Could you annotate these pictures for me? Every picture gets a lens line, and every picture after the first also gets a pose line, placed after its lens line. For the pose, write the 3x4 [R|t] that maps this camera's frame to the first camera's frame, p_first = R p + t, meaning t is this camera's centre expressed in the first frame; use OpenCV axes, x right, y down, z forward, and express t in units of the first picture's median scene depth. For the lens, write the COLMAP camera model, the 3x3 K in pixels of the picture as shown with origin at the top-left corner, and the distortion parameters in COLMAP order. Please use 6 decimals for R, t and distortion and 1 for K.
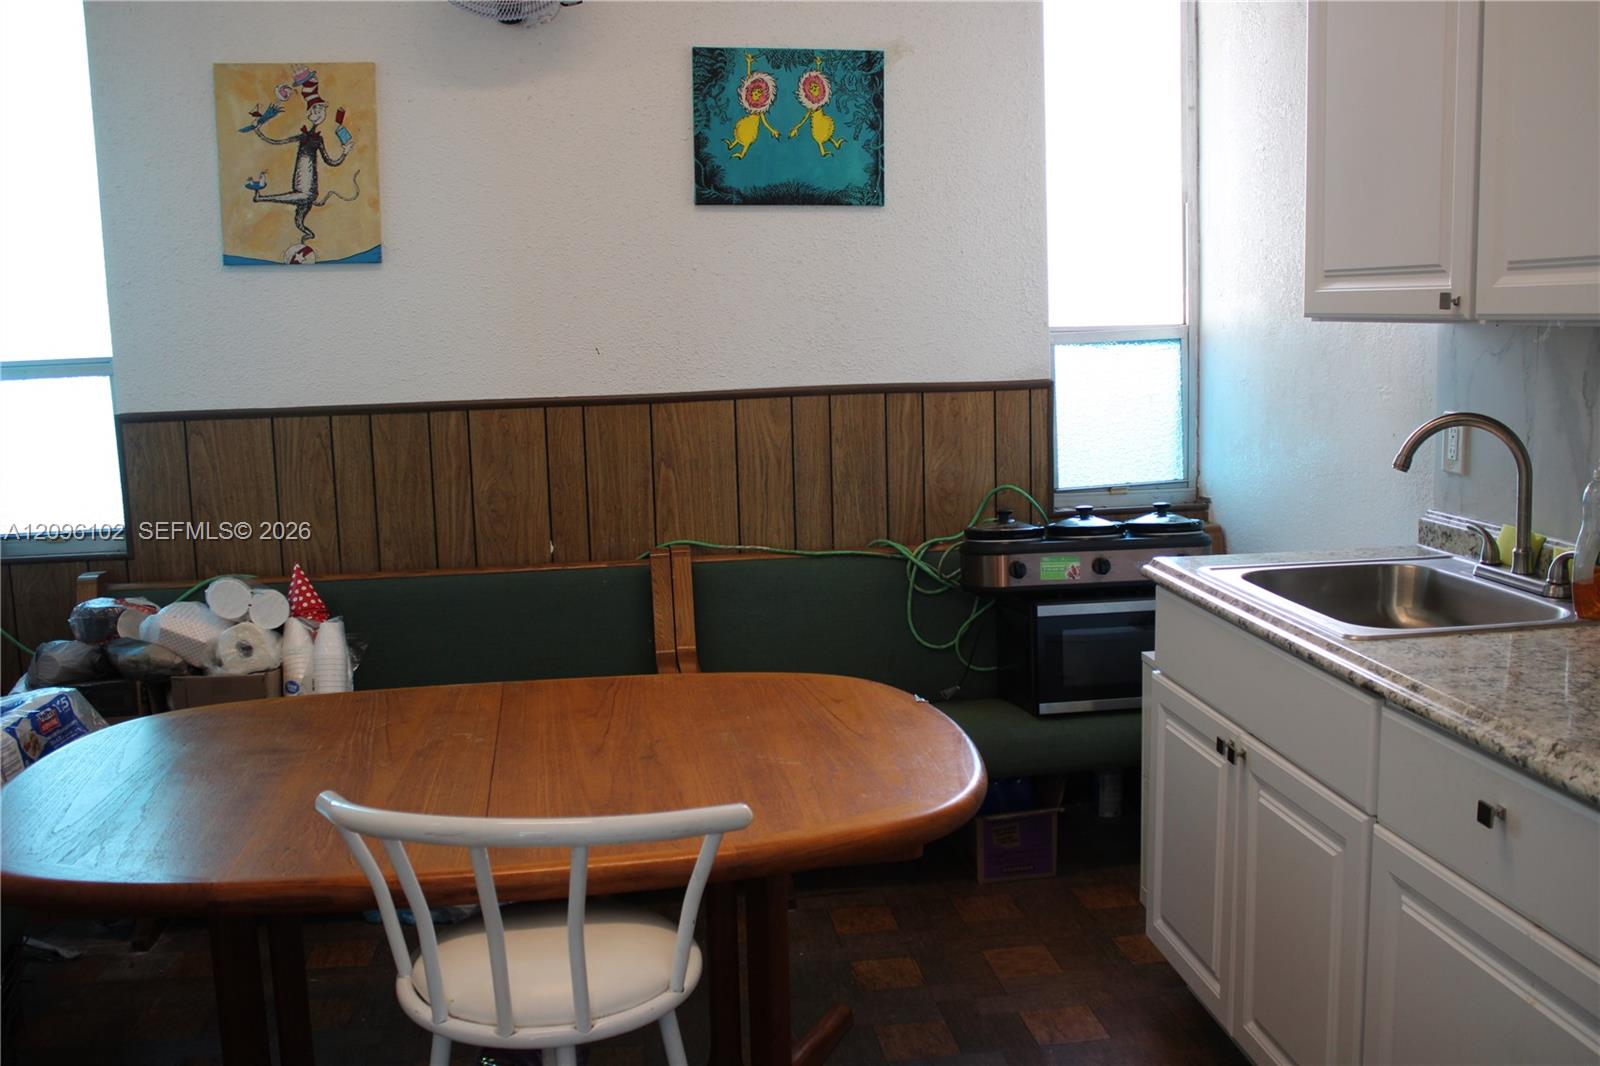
lens RADIAL K [[1450.2, 0, 796.7], [0, 1450.2, 528.5], [0, 0, 1]] dist [-0.086084, 0.000000]
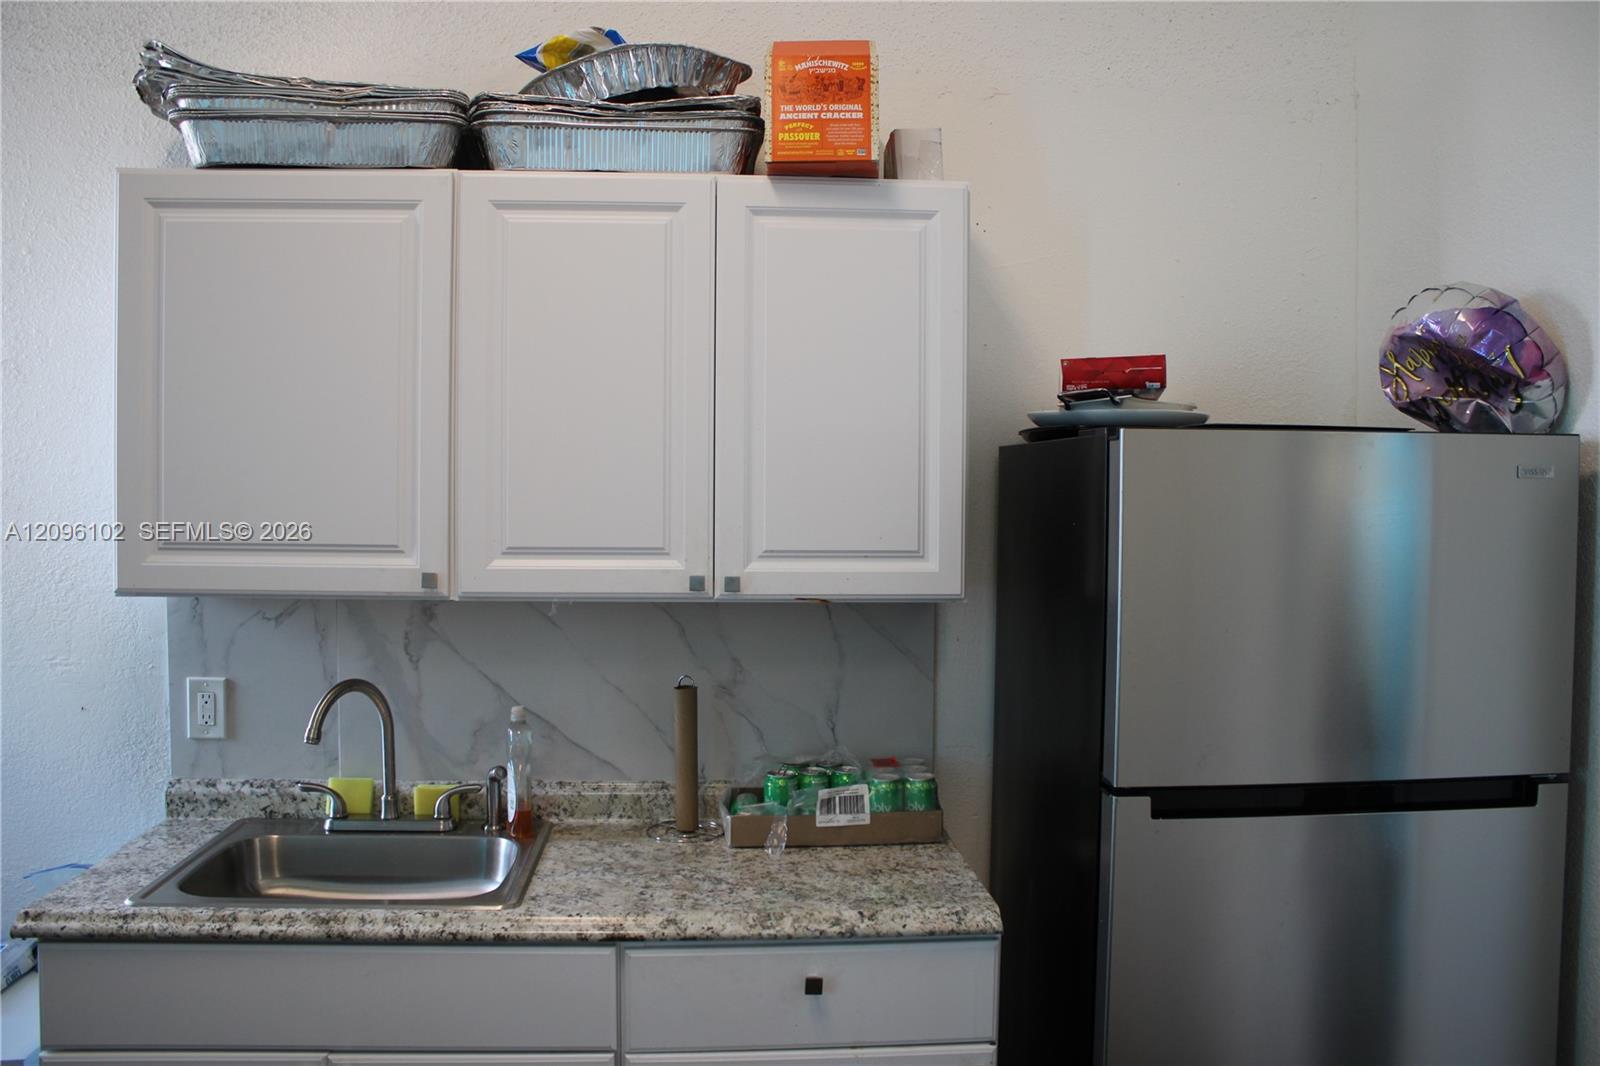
lens RADIAL K [[1309.7, 0, 797.7], [0, 1309.7, 539.9], [0, 0, 1]] dist [-0.123400, 0.004259]
pose [[0.030558, -0.007398, 0.999506, -0.543497], [0.133161, 0.991089, 0.003264, -0.164452], [-0.990623, 0.132996, 0.031271, 0.721483]]
